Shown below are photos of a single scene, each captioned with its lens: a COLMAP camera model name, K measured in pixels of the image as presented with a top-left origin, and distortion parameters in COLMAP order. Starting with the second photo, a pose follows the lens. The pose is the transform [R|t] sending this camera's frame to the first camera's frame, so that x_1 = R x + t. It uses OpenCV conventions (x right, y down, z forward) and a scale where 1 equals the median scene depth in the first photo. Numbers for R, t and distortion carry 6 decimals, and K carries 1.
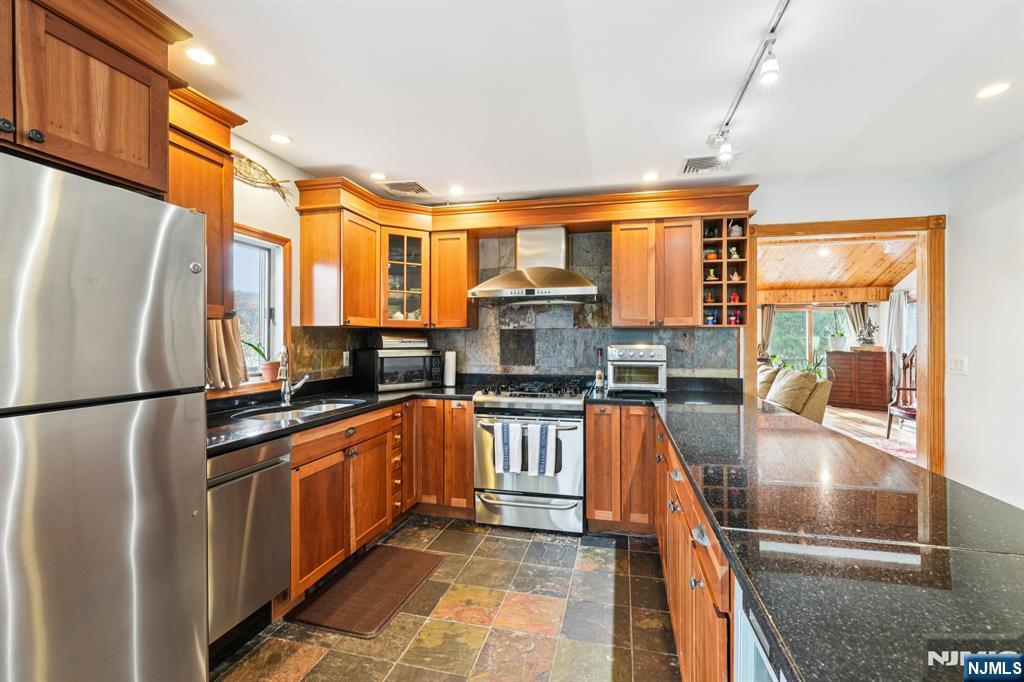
lens RADIAL K [[453.1, 0, 514.0], [0, 453.1, 342.0], [0, 0, 1]] dist [-0.010823, 0.002055]
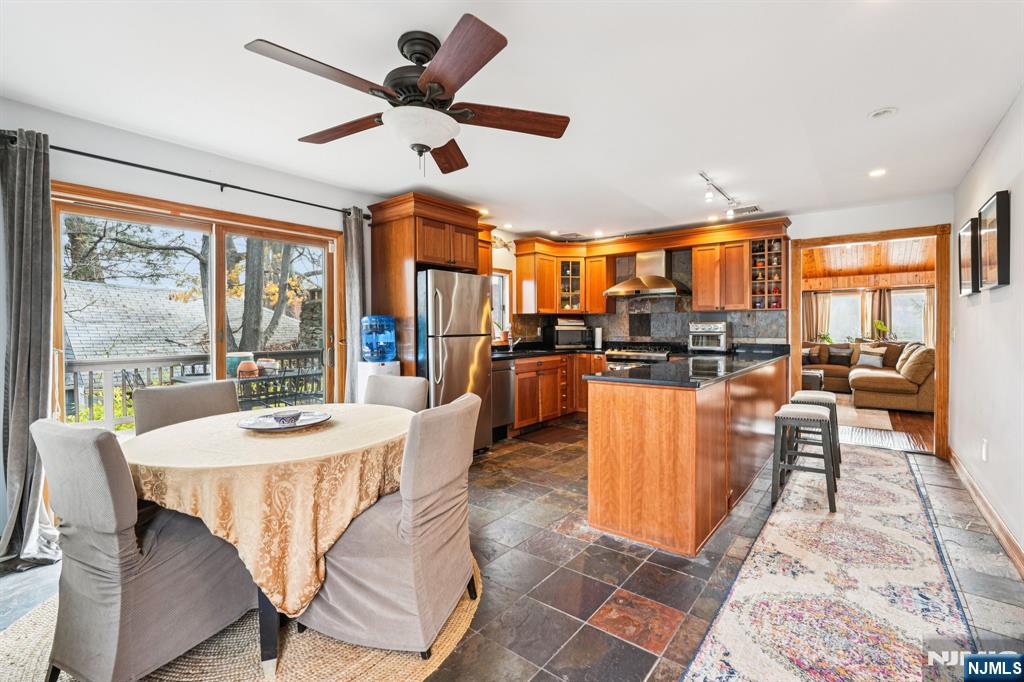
lens RADIAL K [[453.1, 0, 514.5], [0, 453.1, 327.5], [0, 0, 1]] dist [-0.010823, 0.002055]
pose [[0.909743, -0.004053, -0.415153, 0.320057], [0.002511, 0.999988, -0.004261, 0.031710], [0.415165, 0.002834, 0.909742, -0.756204]]
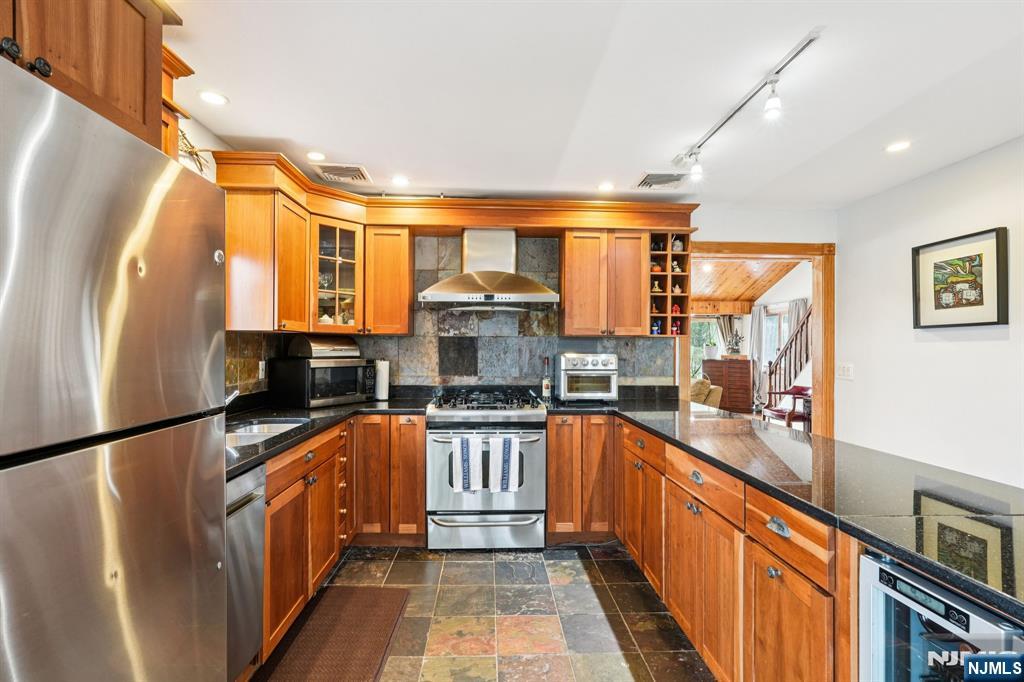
lens RADIAL K [[487.5, 0, 509.7], [0, 487.5, 350.1], [0, 0, 1]] dist [-0.007930, -0.000342]
pose [[0.961592, 0.003847, 0.274457, -0.196737], [-0.004123, 0.999991, 0.000428, -0.001627], [-0.274453, -0.001543, 0.961599, 0.014810]]
